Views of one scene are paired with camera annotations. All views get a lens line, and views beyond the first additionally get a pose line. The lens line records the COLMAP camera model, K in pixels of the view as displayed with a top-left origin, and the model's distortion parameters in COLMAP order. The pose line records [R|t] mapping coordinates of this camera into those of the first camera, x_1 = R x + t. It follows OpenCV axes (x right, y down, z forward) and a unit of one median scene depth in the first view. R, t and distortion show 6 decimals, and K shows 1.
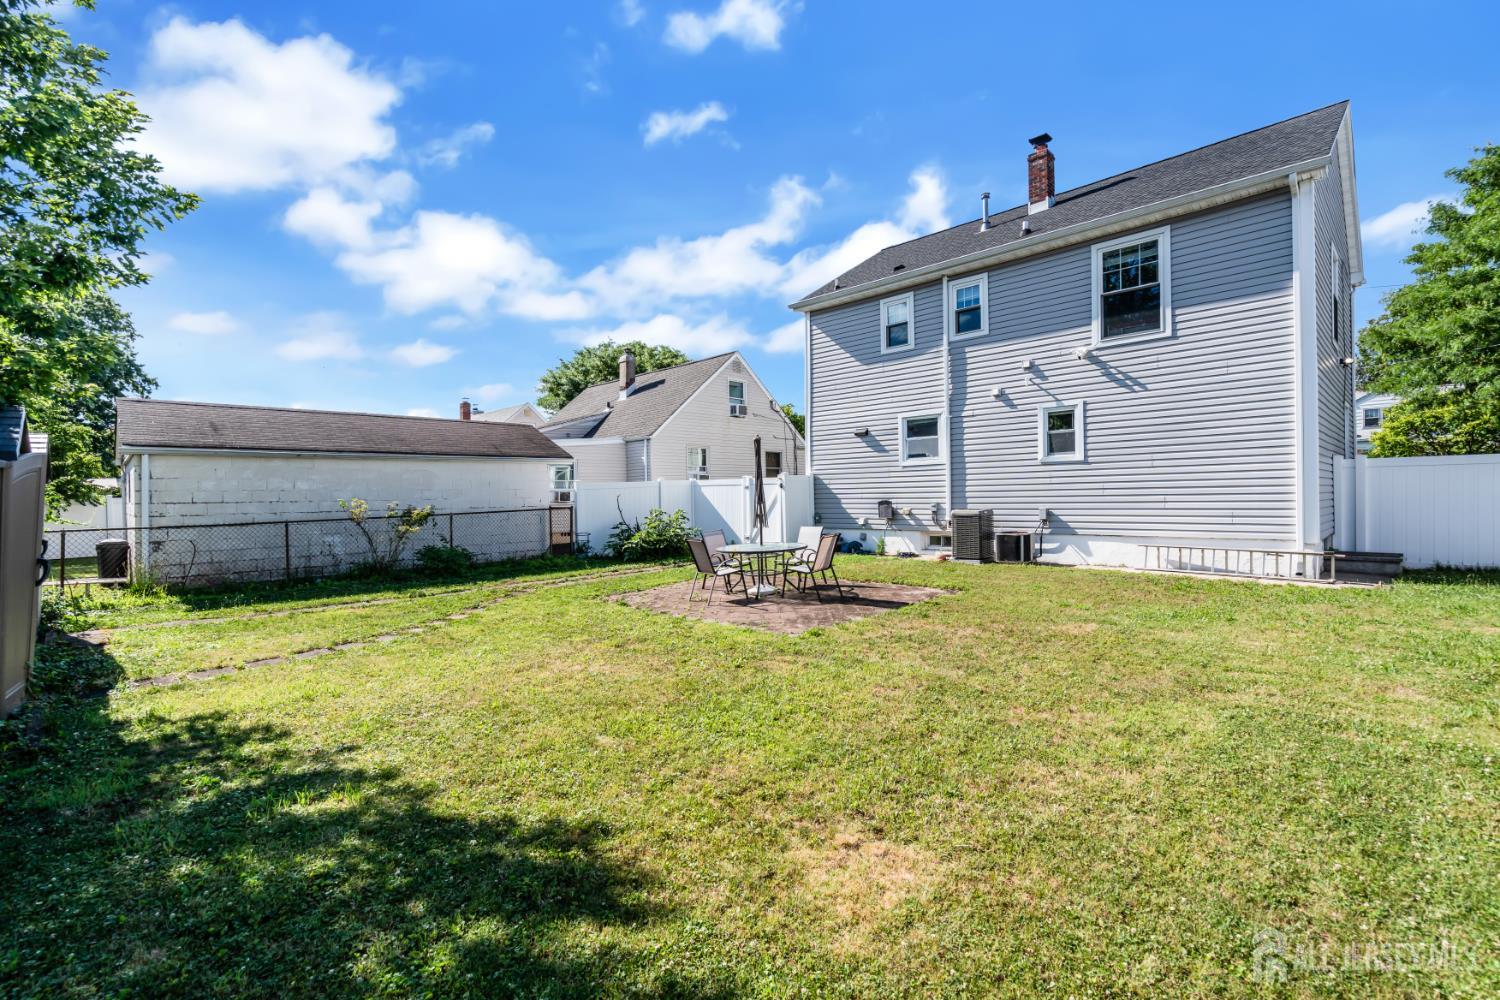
lens RADIAL K [[676.3, 0, 742.8], [0, 676.3, 500.3], [0, 0, 1]] dist [-0.009130, 0.006185]
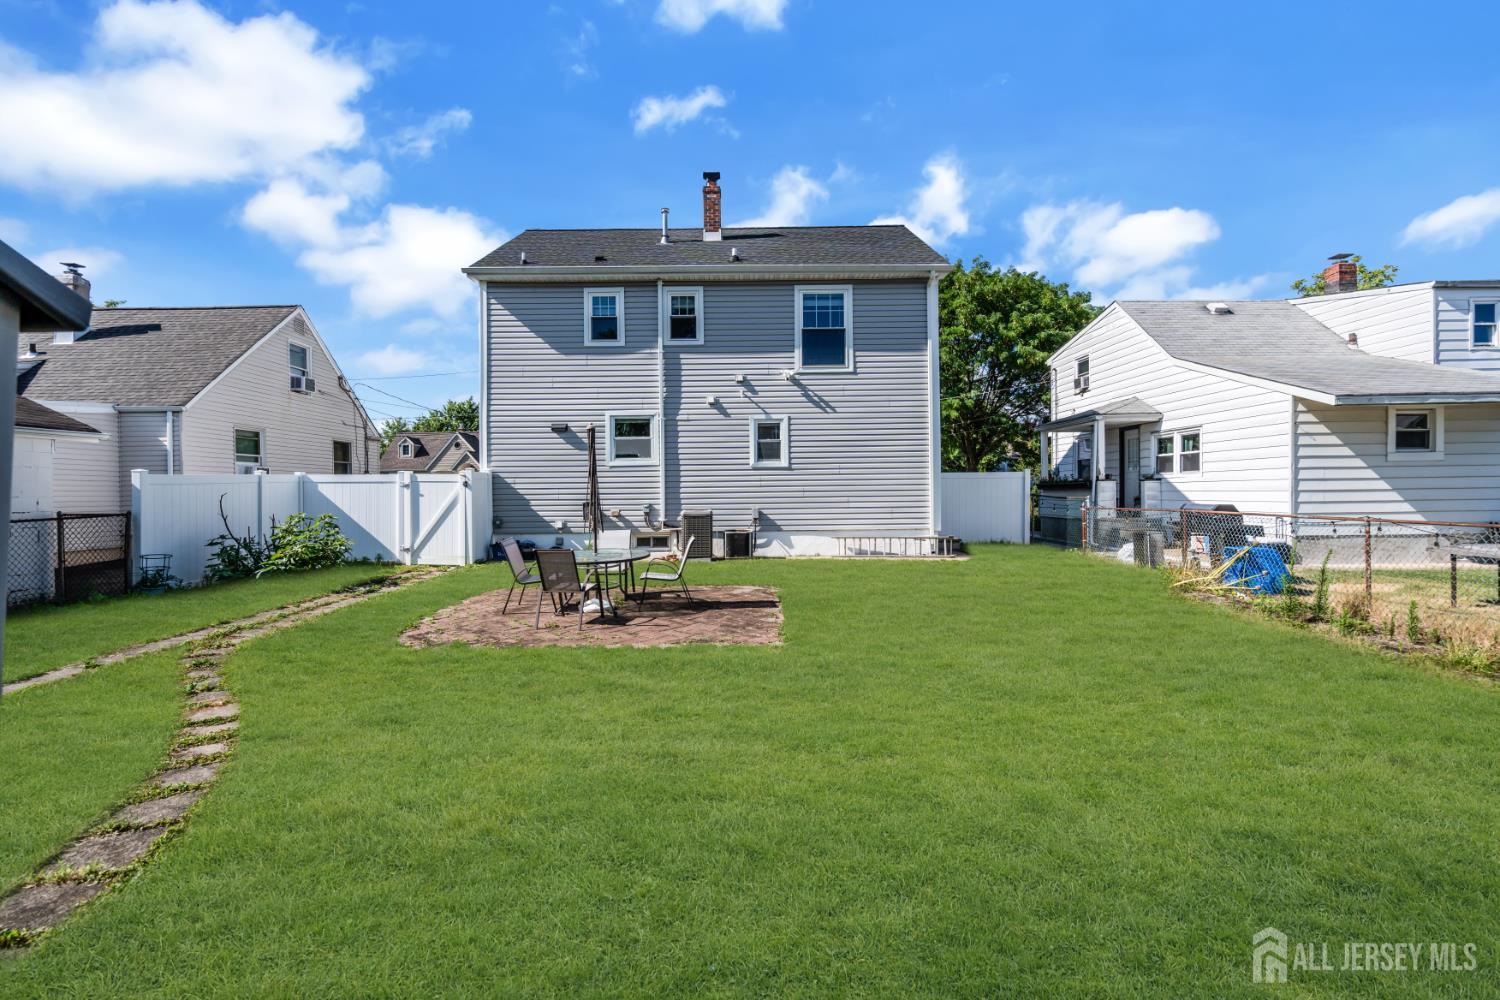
lens RADIAL K [[676.3, 0, 742.8], [0, 676.3, 500.3], [0, 0, 1]] dist [-0.009130, 0.006185]
pose [[0.703421, 0.000945, 0.710773, -0.341341], [0.002673, 0.999989, -0.003975, 0.002855], [-0.710769, 0.004696, 0.703410, 0.205763]]
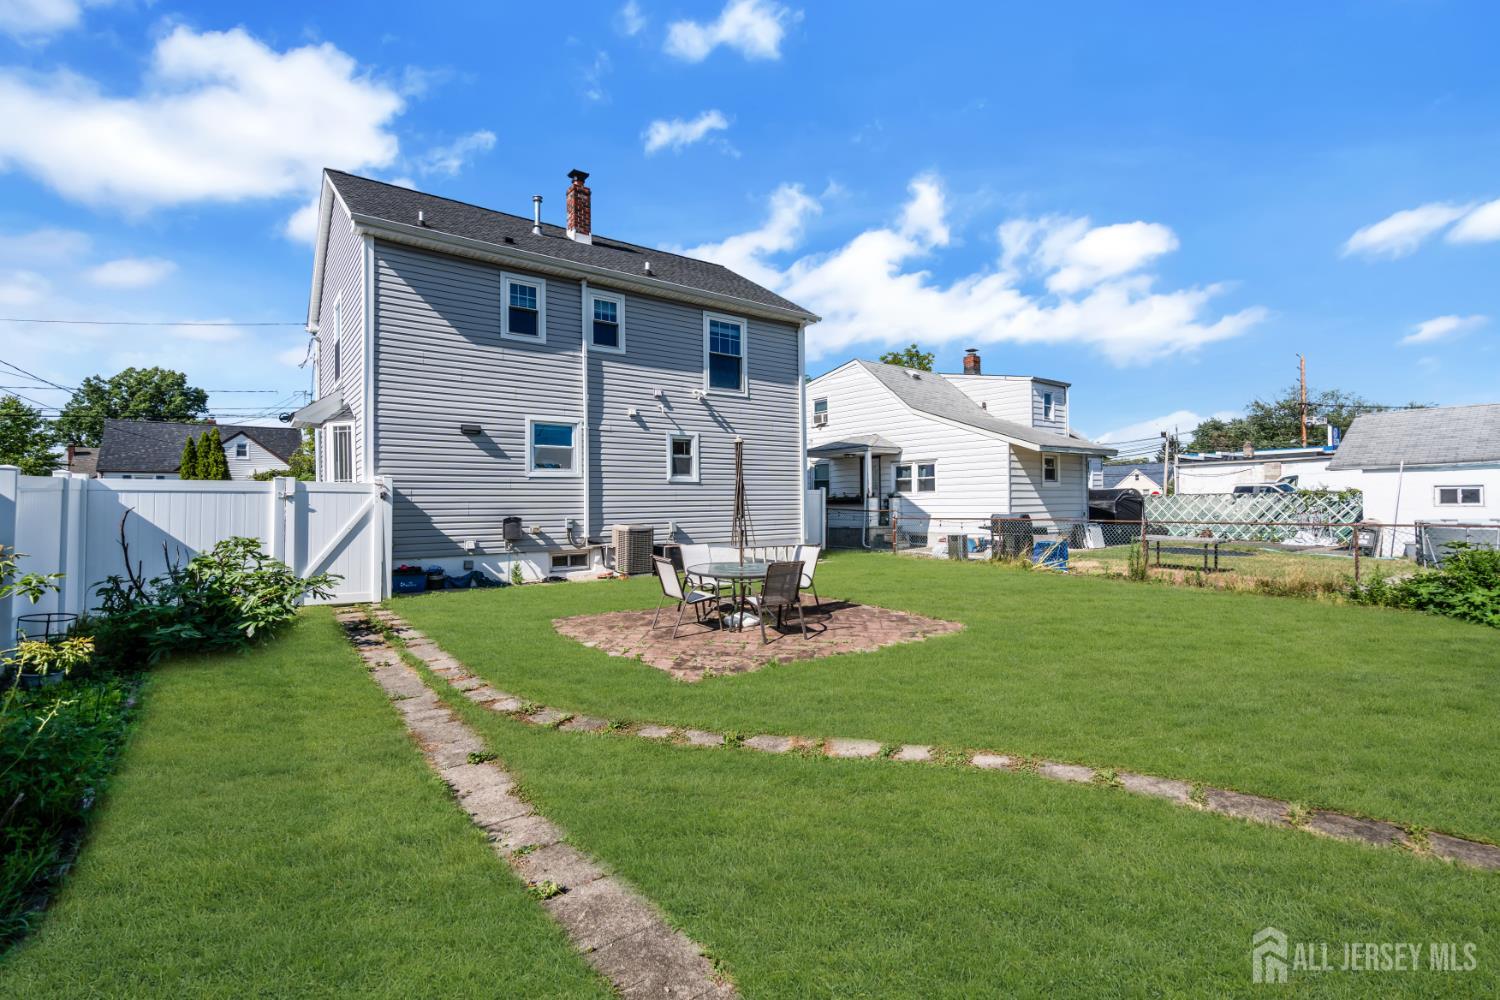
lens RADIAL K [[676.3, 0, 742.8], [0, 676.3, 500.3], [0, 0, 1]] dist [-0.009130, 0.006185]
pose [[0.135729, 0.019138, 0.990561, -0.618629], [0.012181, 0.999706, -0.020983, 0.000182], [-0.990671, 0.014914, 0.135456, 0.672344]]
